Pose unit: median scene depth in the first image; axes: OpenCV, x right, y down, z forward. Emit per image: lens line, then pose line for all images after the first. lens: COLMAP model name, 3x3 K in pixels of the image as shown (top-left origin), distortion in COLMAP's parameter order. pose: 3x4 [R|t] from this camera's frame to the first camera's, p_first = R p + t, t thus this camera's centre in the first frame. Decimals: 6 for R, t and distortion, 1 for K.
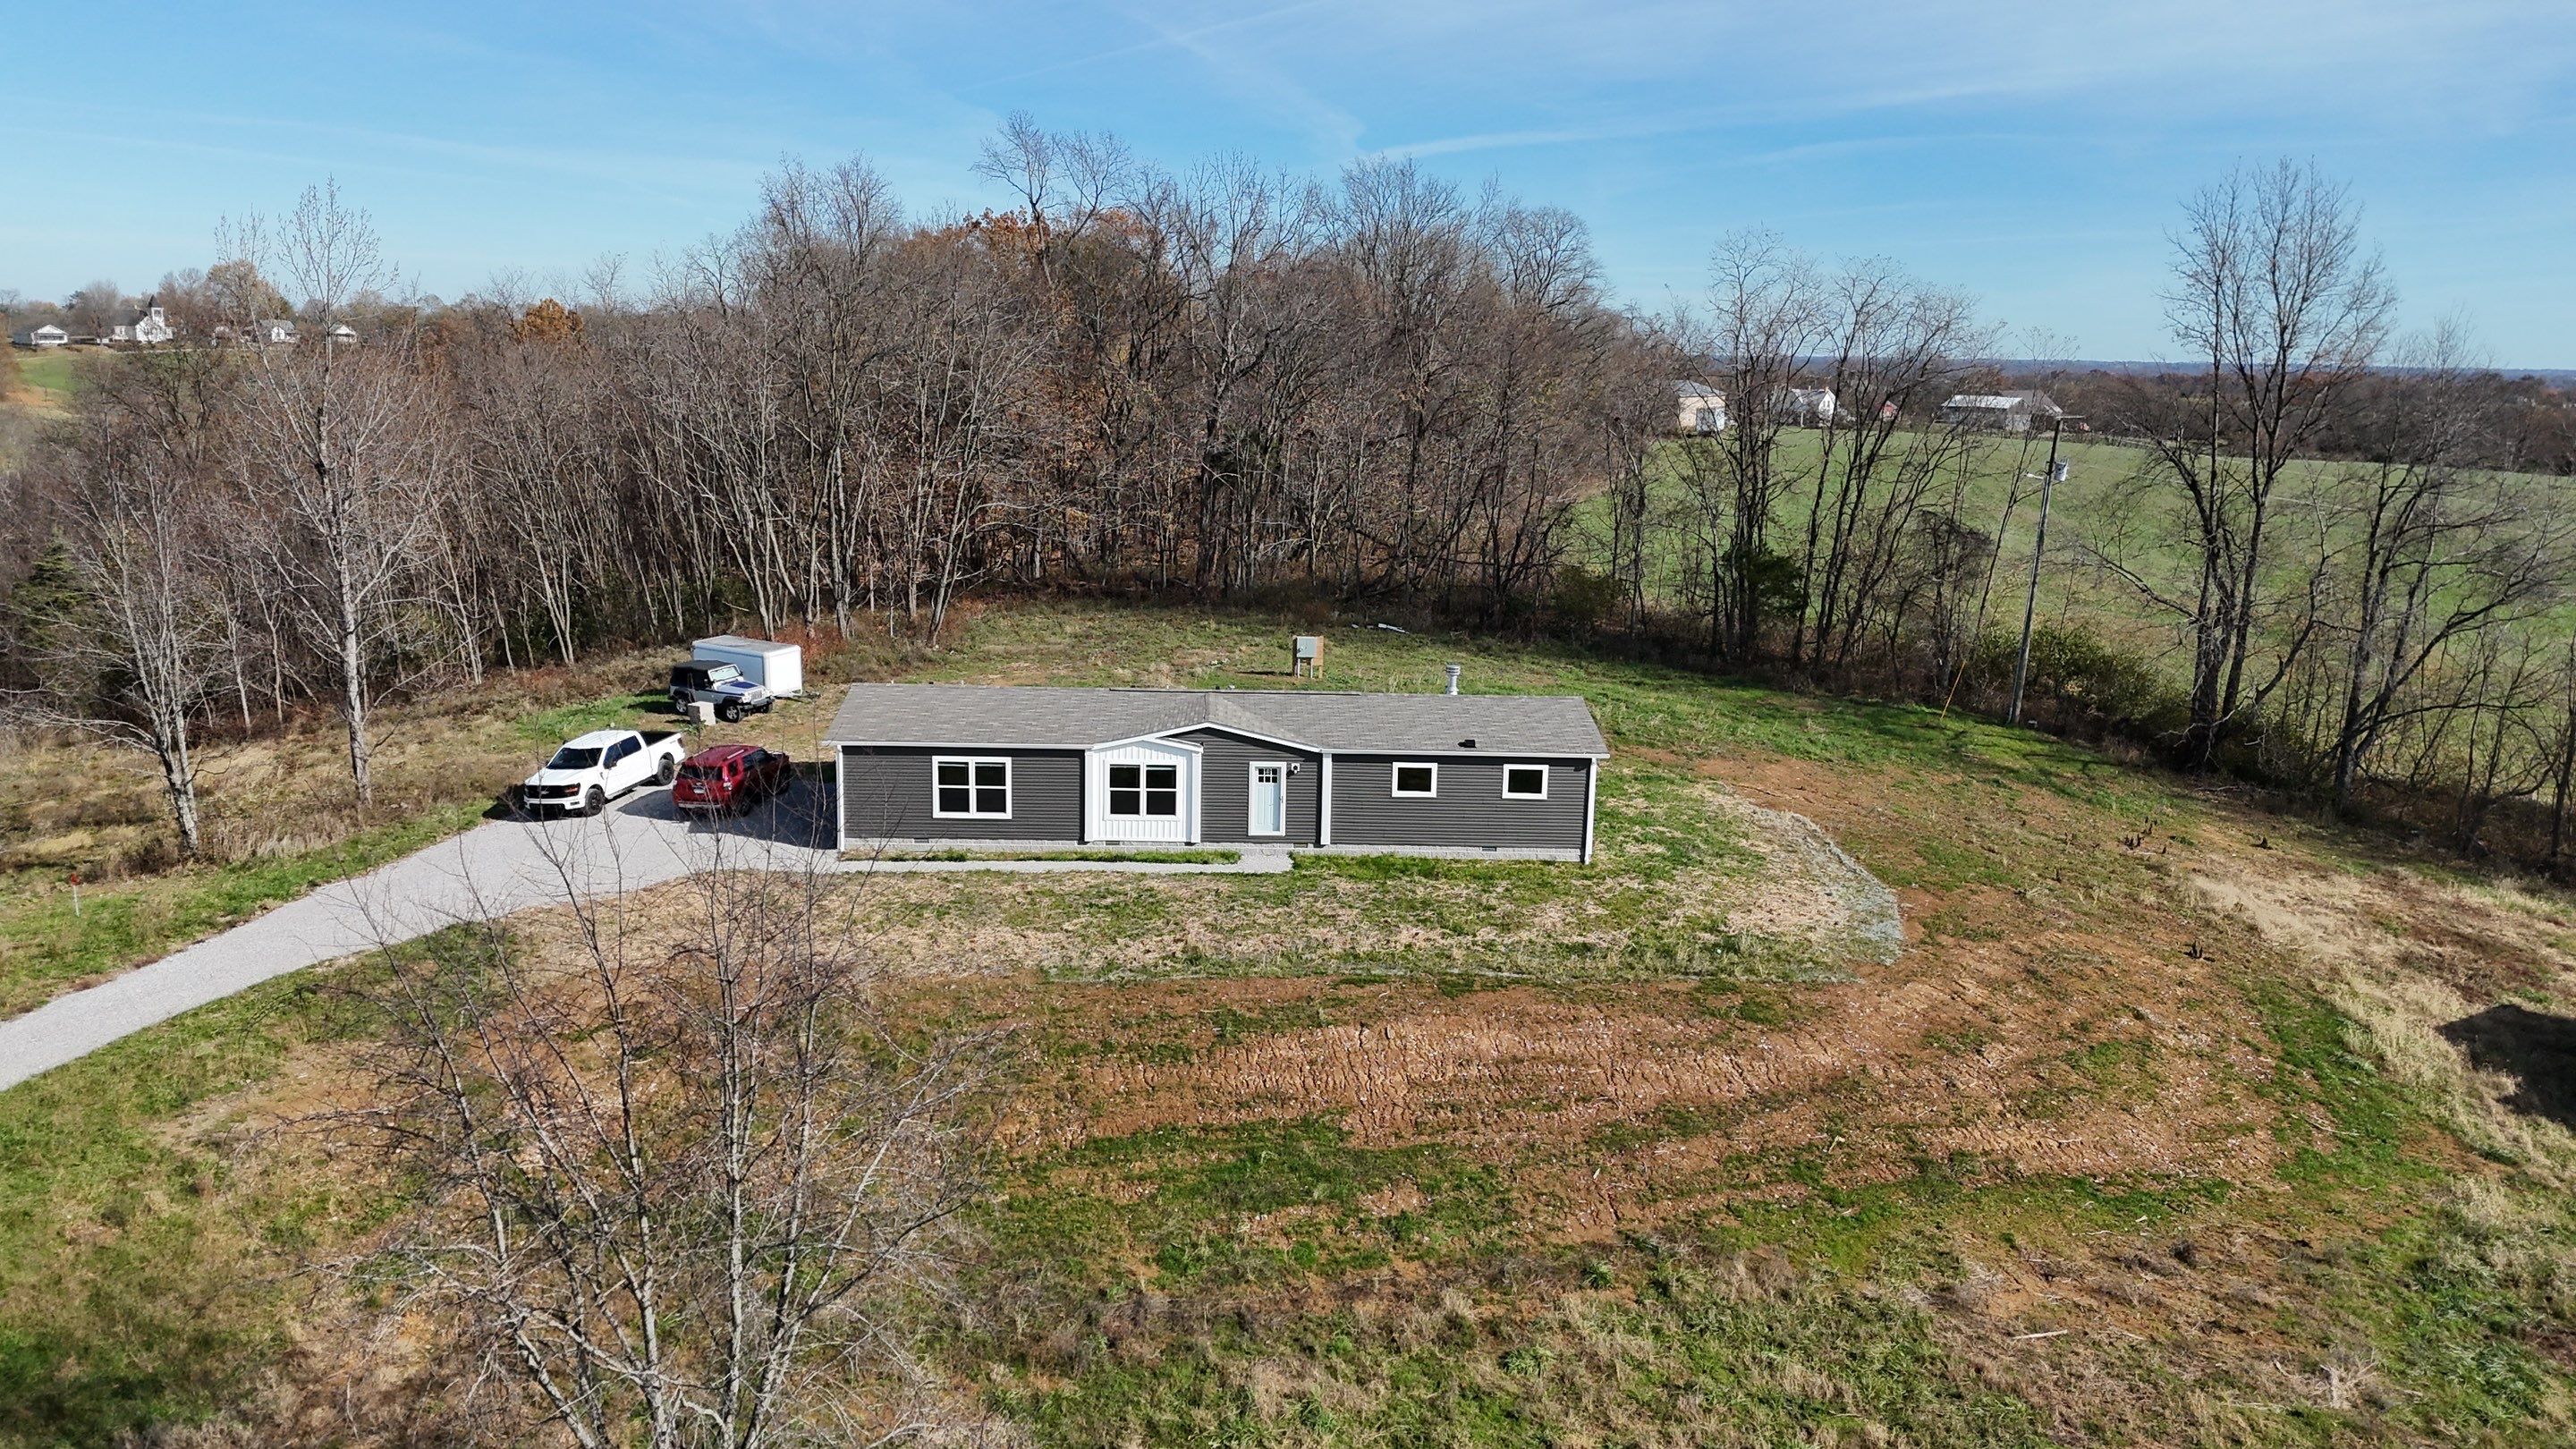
lens RADIAL K [[1897.5, 0, 1278.6], [0, 1897.5, 725.5], [0, 0, 1]] dist [0.064957, -0.069859]
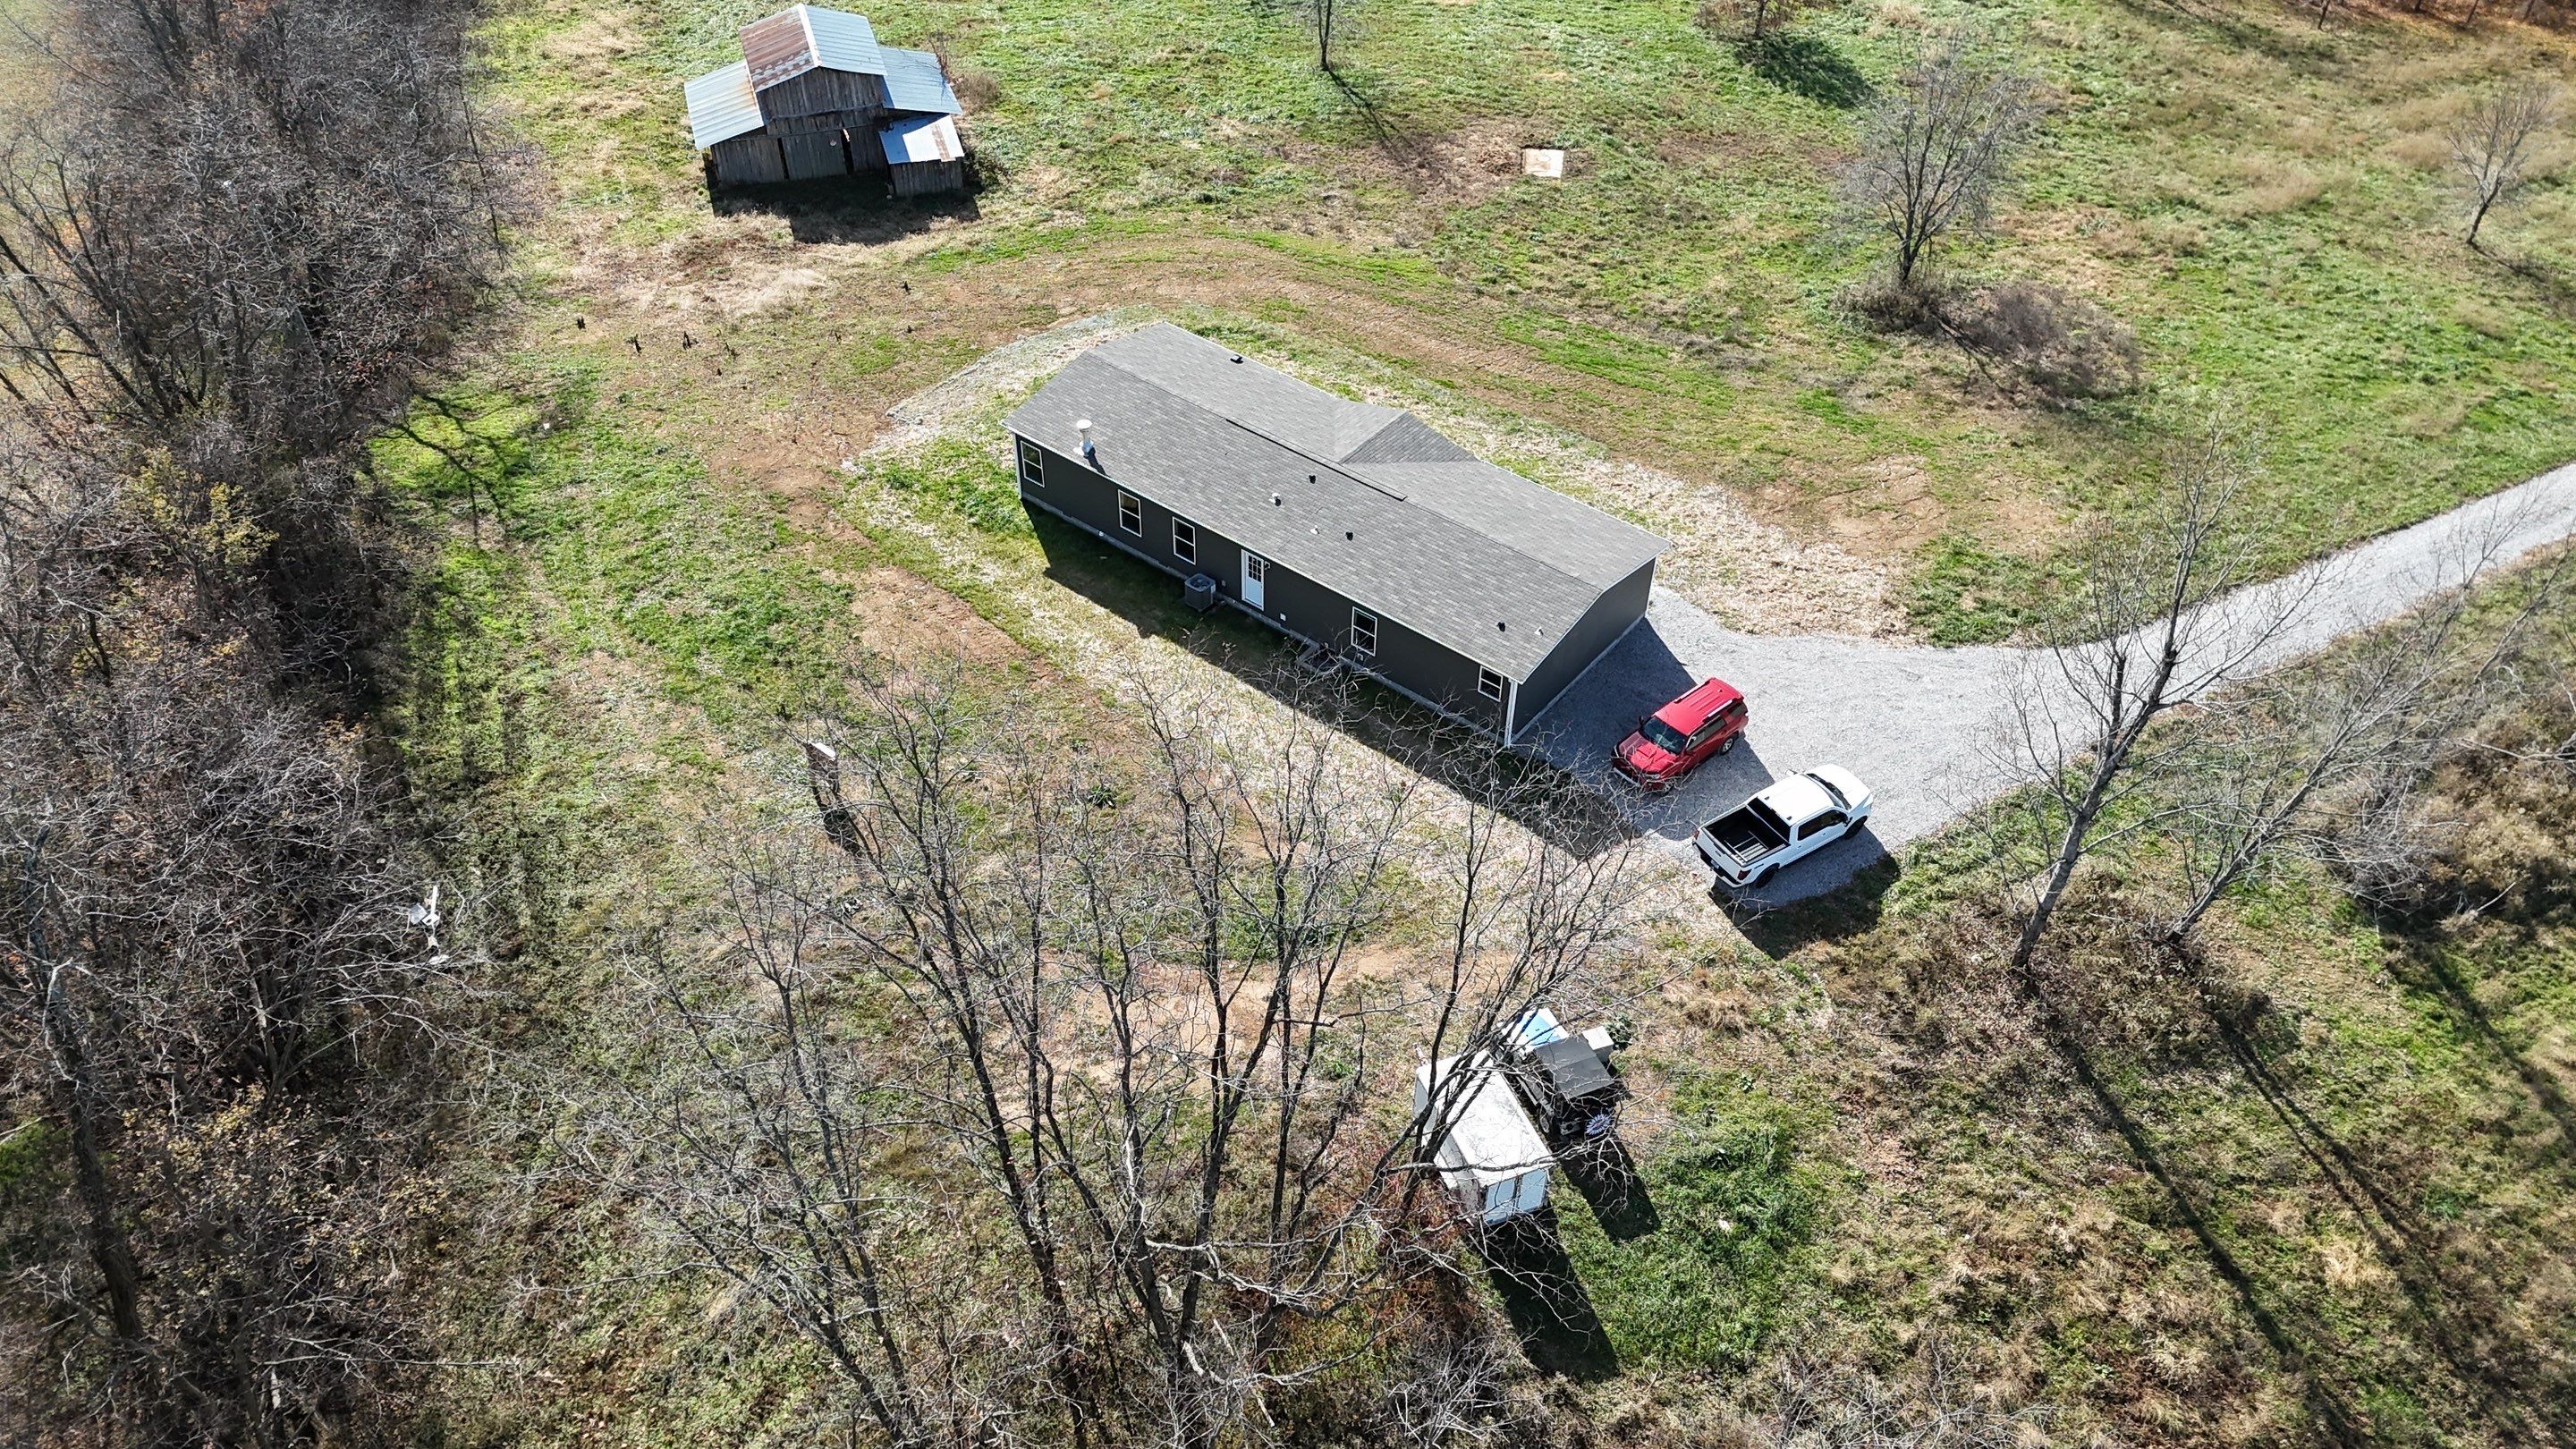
lens RADIAL K [[1897.5, 0, 1278.6], [0, 1897.5, 725.5], [0, 0, 1]] dist [0.064957, -0.069859]
pose [[-0.767150, -0.454510, 0.452661, -0.631996], [0.101120, 0.611156, 0.785025, -0.865336], [-0.633448, 0.648005, -0.422888, 1.708726]]
